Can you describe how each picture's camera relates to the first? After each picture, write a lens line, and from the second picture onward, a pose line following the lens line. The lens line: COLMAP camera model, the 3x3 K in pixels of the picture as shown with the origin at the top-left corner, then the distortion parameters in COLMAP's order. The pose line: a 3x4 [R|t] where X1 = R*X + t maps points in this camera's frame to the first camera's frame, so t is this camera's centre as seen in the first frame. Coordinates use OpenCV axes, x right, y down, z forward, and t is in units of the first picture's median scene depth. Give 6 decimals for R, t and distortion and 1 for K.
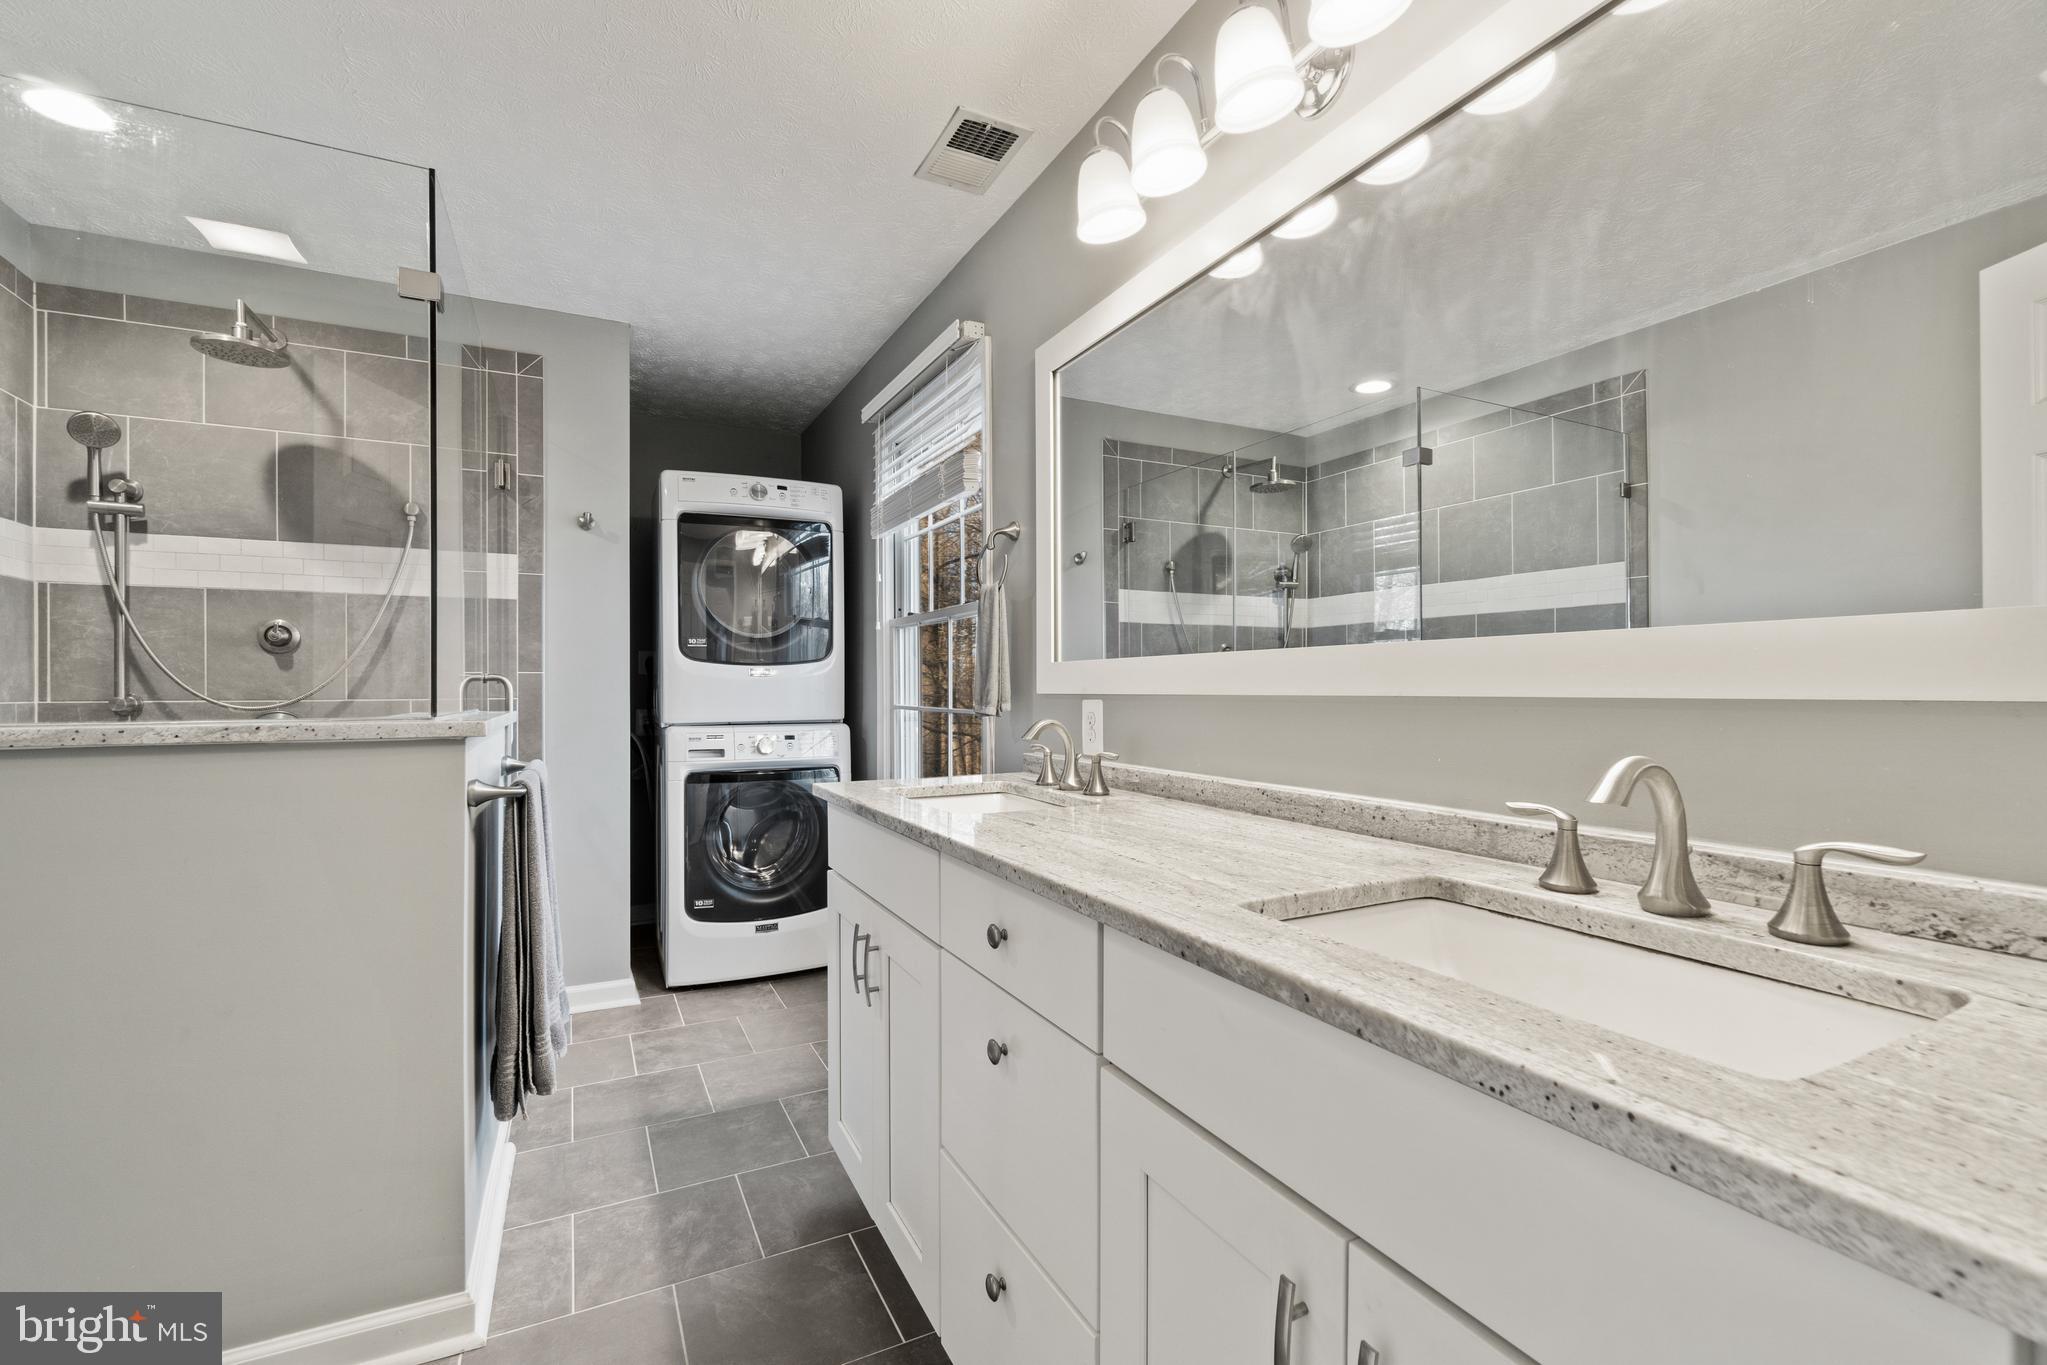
lens RADIAL K [[881.7, 0, 1027.1], [0, 881.7, 691.4], [0, 0, 1]] dist [-0.009562, 0.003881]
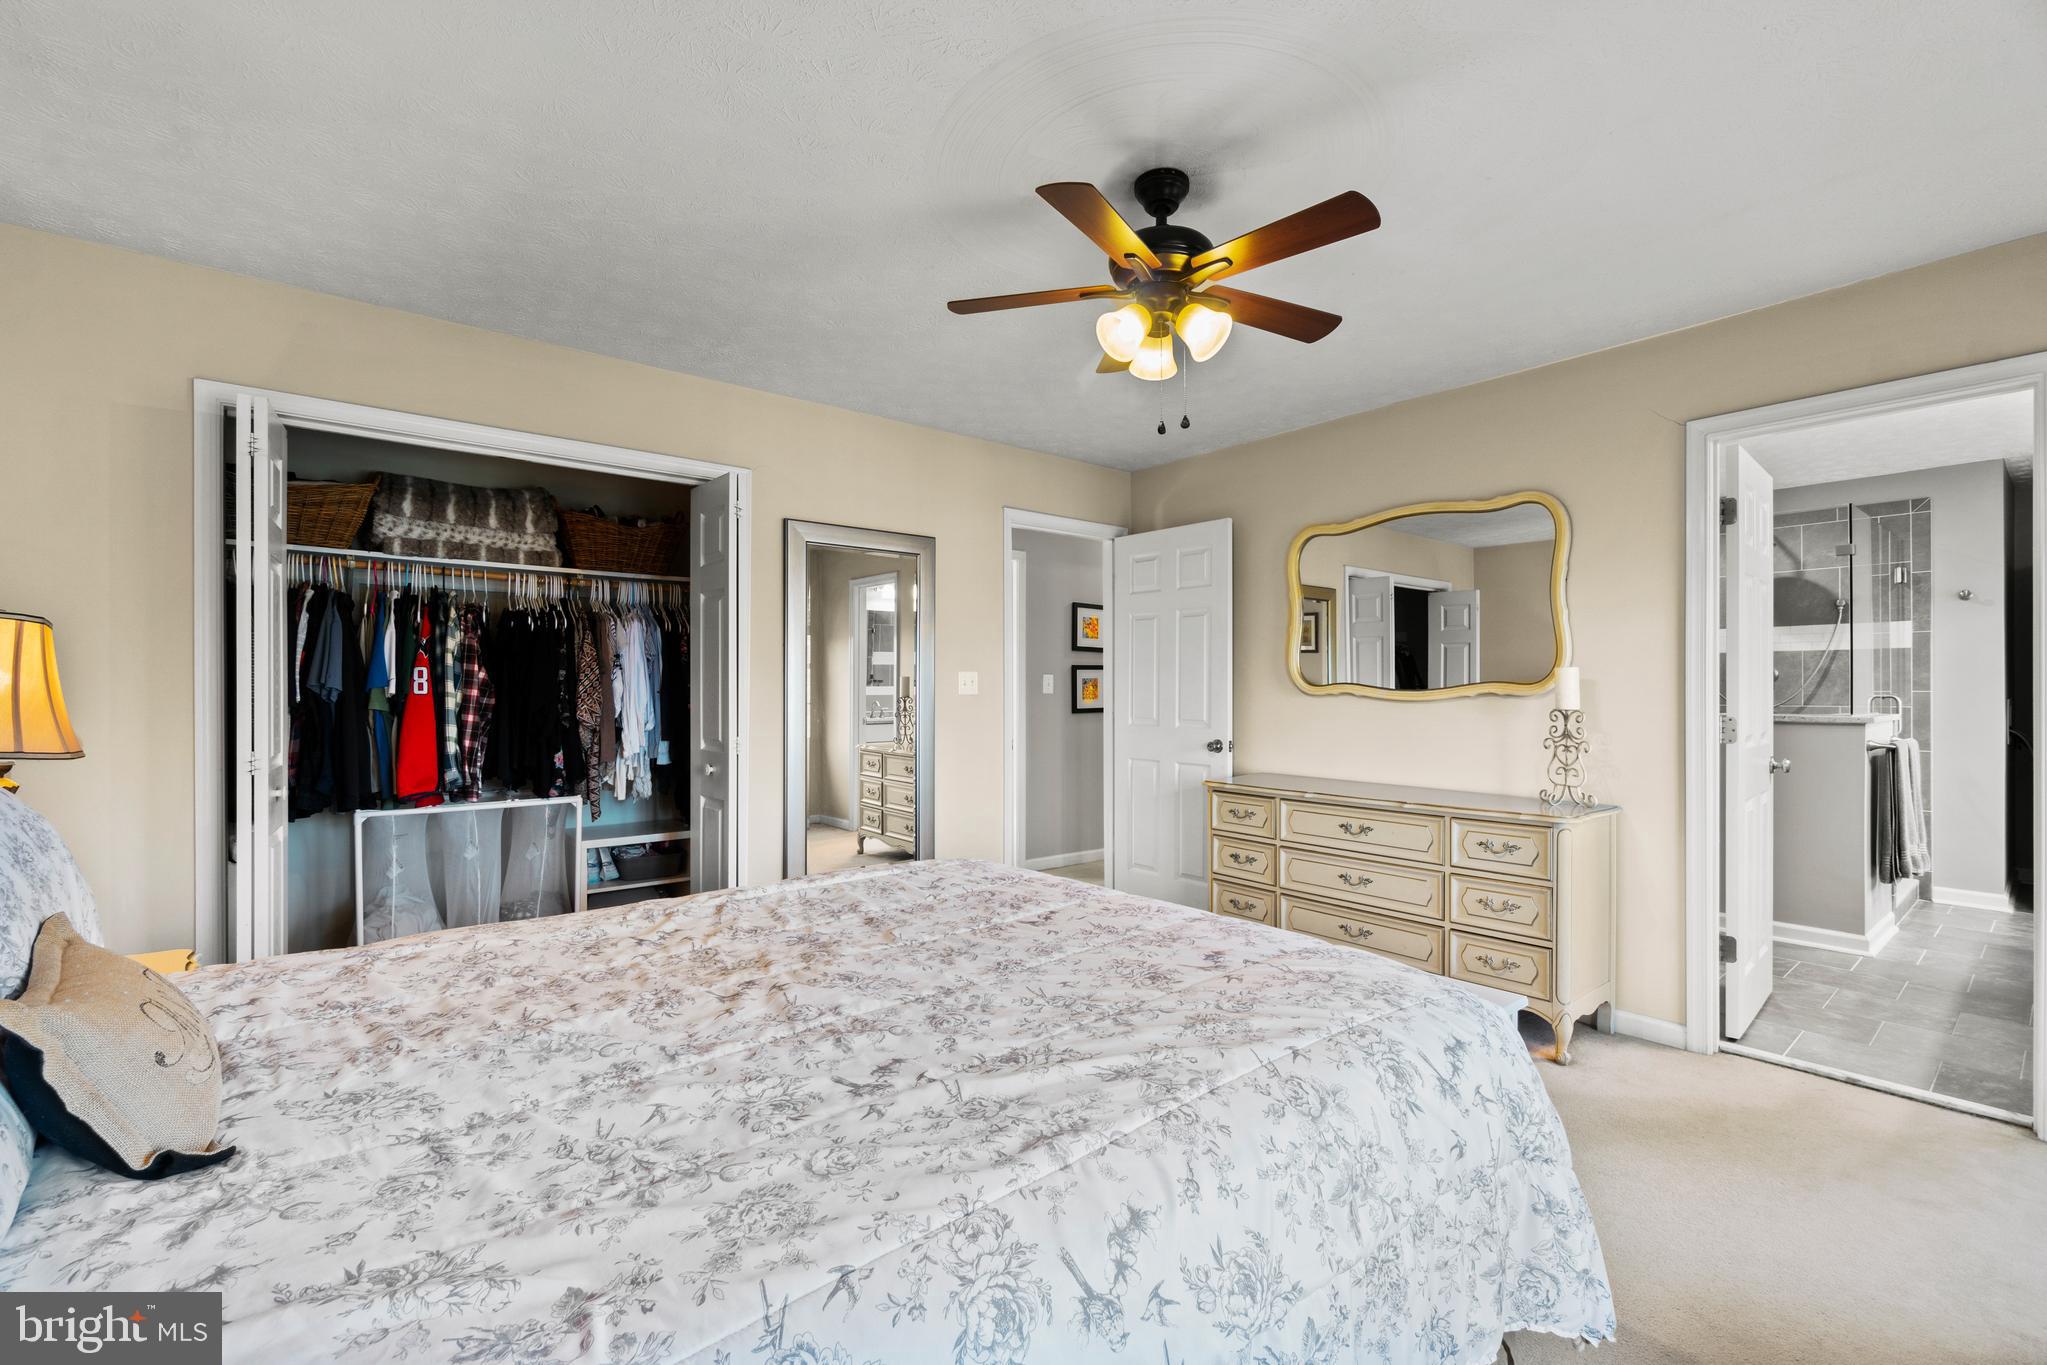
lens RADIAL K [[881.7, 0, 1016.9], [0, 881.7, 686.0], [0, 0, 1]] dist [-0.009562, 0.003881]
pose [[0.206487, -0.002461, -0.978446, 0.737473], [-0.001812, 0.999994, -0.002898, -0.024200], [0.978448, 0.002372, 0.206481, -1.064077]]
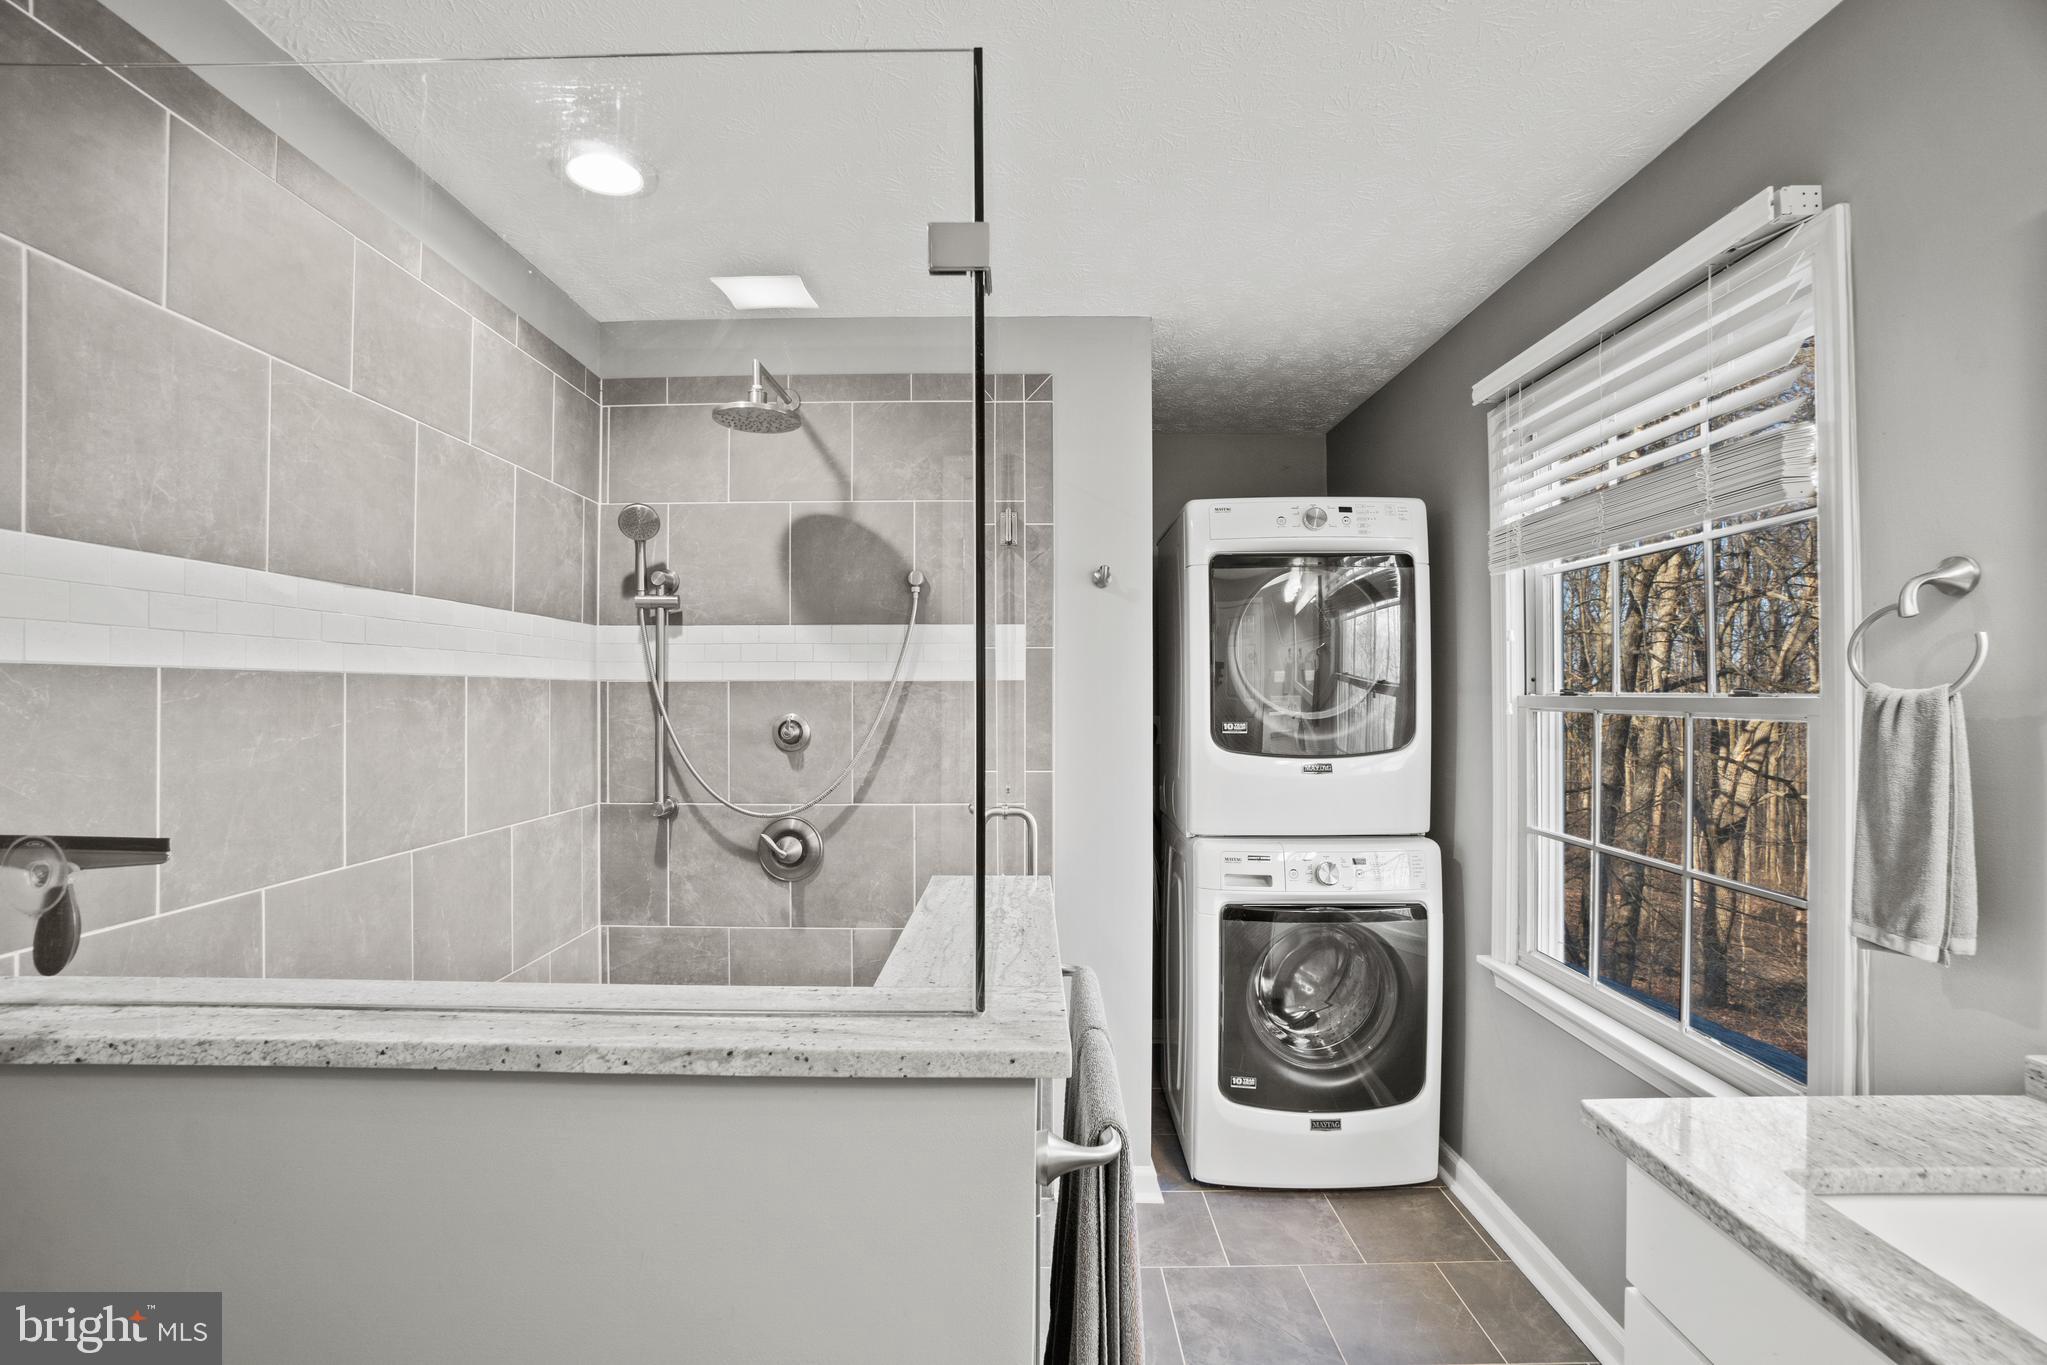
lens RADIAL K [[881.7, 0, 1024.7], [0, 881.7, 682.4], [0, 0, 1]] dist [-0.009562, 0.003881]
pose [[0.893297, -0.000405, -0.449468, -0.224462], [-0.001925, 0.999987, -0.004726, -0.103049], [0.449464, 0.005087, 0.893284, 0.287534]]
